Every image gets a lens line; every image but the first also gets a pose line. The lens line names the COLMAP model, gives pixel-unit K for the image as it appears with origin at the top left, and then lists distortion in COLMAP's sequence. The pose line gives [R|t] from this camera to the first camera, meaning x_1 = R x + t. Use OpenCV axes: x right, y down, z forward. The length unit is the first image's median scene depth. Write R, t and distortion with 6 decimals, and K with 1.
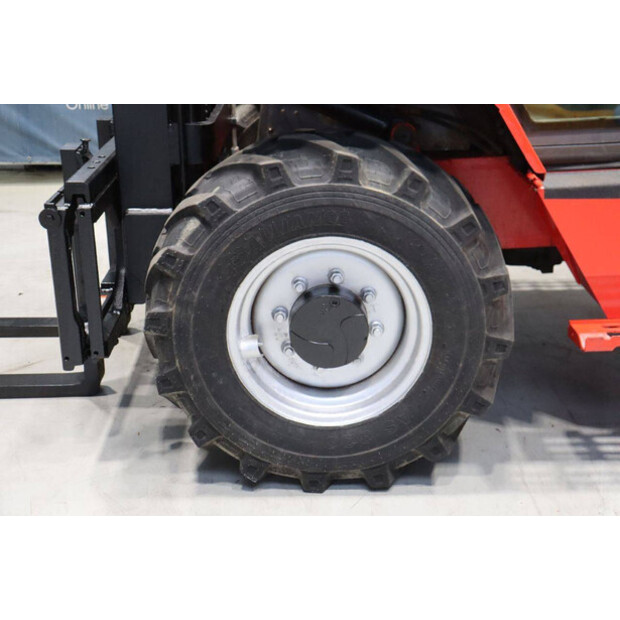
lens RADIAL K [[924.3, 0, 310.8], [0, 924.3, 308.5], [0, 0, 1]] dist [0.114726, 0.000000]
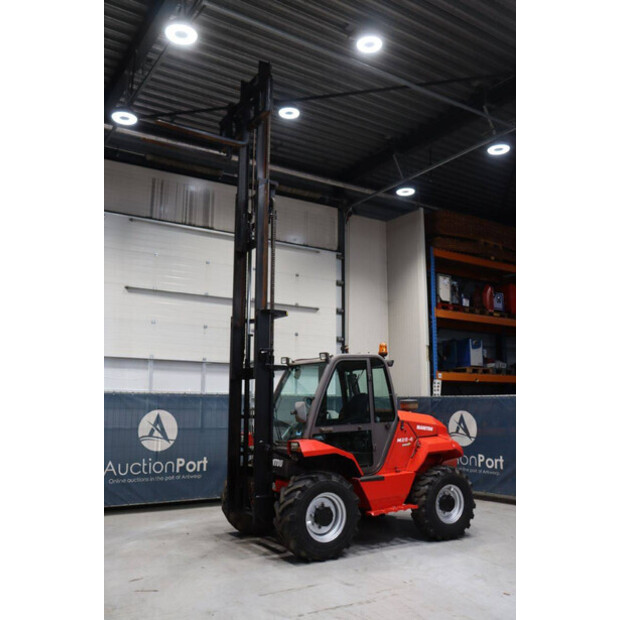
lens RADIAL K [[574.1, 0, 305.2], [0, 574.1, 307.2], [0, 0, 1]] dist [-0.084447, 0.000000]
pose [[0.854365, 0.093347, 0.511221, -1.436365], [0.180703, 0.868983, -0.460668, 0.360808], [-0.487245, 0.485957, 0.725560, -1.262773]]
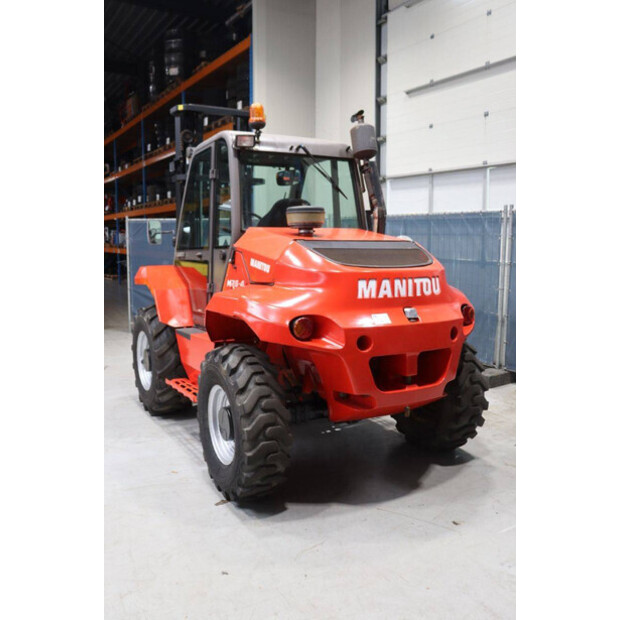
lens RADIAL K [[563.1, 0, 311.6], [0, 563.1, 309.4], [0, 0, 1]] dist [-0.088191, 0.000000]
pose [[0.501942, 0.115563, -0.857146, 2.038983], [-0.316927, 0.946678, -0.057957, -0.223765], [0.804743, 0.300743, 0.511802, 0.371417]]
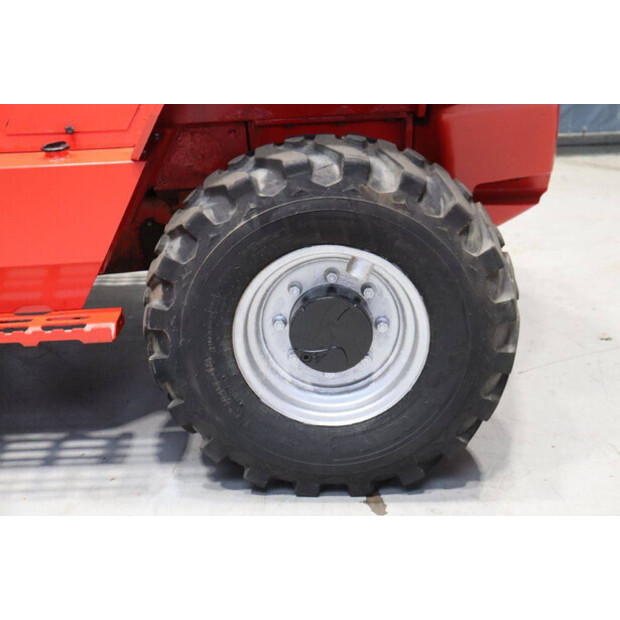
lens RADIAL K [[924.3, 0, 330.7], [0, 924.3, 298.1], [0, 0, 1]] dist [0.114726, 0.000000]
pose [[0.999889, -0.011381, 0.009628, 0.776618], [0.011432, 0.999921, -0.005297, -0.001372], [-0.009567, 0.005406, 0.999940, 0.055250]]
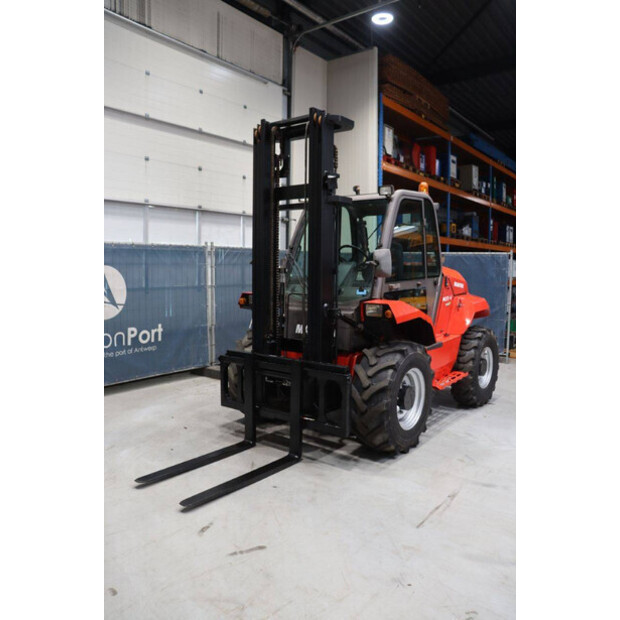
lens RADIAL K [[505.6, 0, 306.4], [0, 505.6, 307.7], [0, 0, 1]] dist [-0.167928, 0.139222]
pose [[0.628245, -0.054319, 0.776117, -1.529141], [0.271342, 0.950222, -0.153140, -0.105821], [-0.729165, 0.306802, 0.611711, 0.087392]]
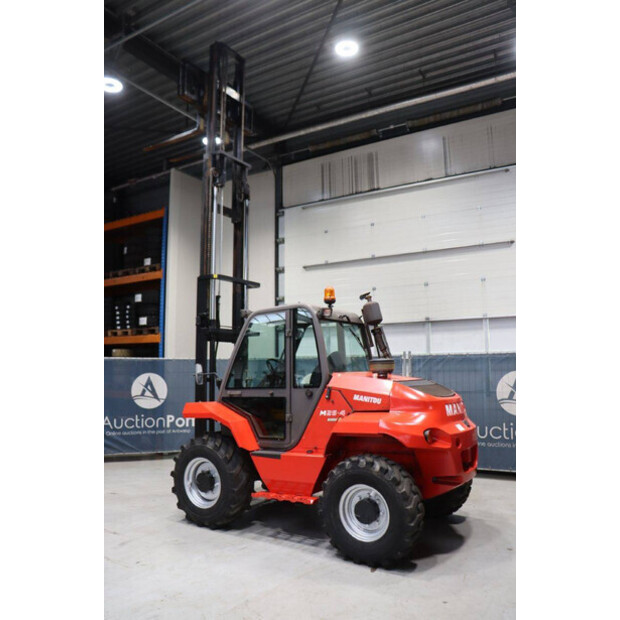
lens RADIAL K [[505.6, 0, 303.3], [0, 505.6, 301.5], [0, 0, 1]] dist [-0.167928, 0.139222]
pose [[0.836234, -0.072965, -0.543497, 1.586062], [-0.194496, 0.887211, -0.418363, 0.137067], [0.512723, 0.455557, 0.727725, -0.691886]]
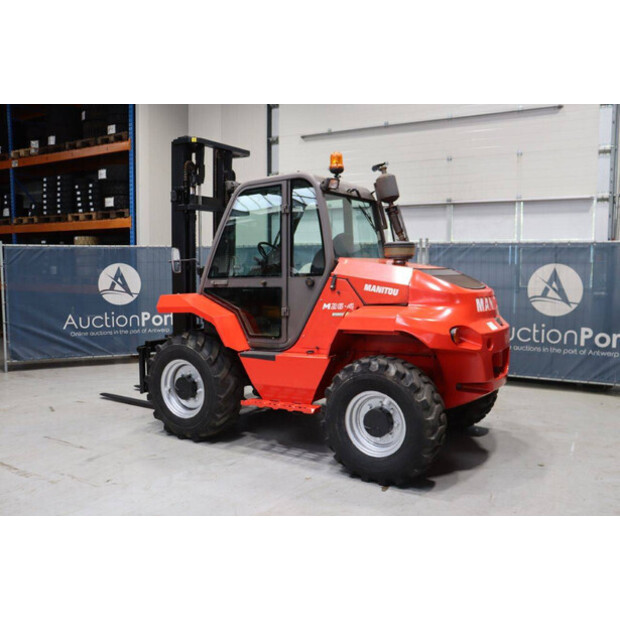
lens RADIAL K [[563.1, 0, 315.7], [0, 563.1, 304.9], [0, 0, 1]] dist [-0.088191, 0.000000]
pose [[0.853040, 0.044295, -0.519963, 1.470856], [-0.192801, 0.952645, -0.235151, 0.120362], [0.484924, 0.300842, 0.821184, -0.543874]]
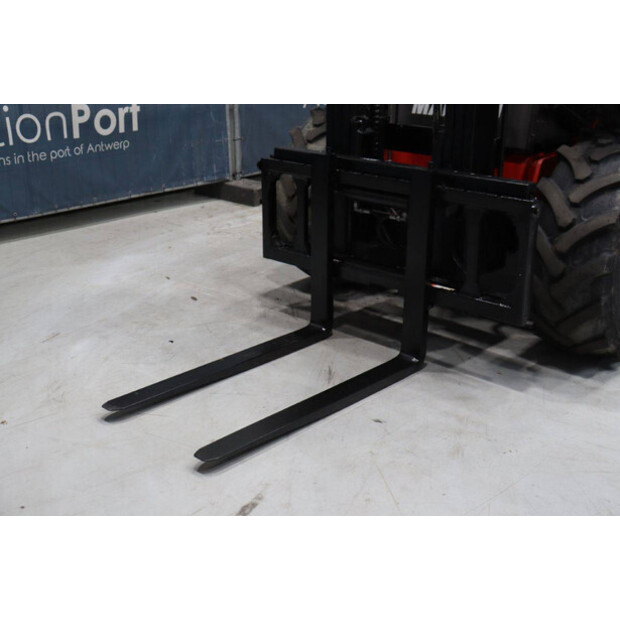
lens RADIAL K [[867.1, 0, 315.4], [0, 867.1, 293.1], [0, 0, 1]] dist [0.095459, 0.000000]
pose [[0.686327, -0.226318, 0.691184, -1.402659], [0.257173, 0.964474, 0.060436, -0.139714], [-0.680307, 0.136275, 0.720147, 0.312372]]
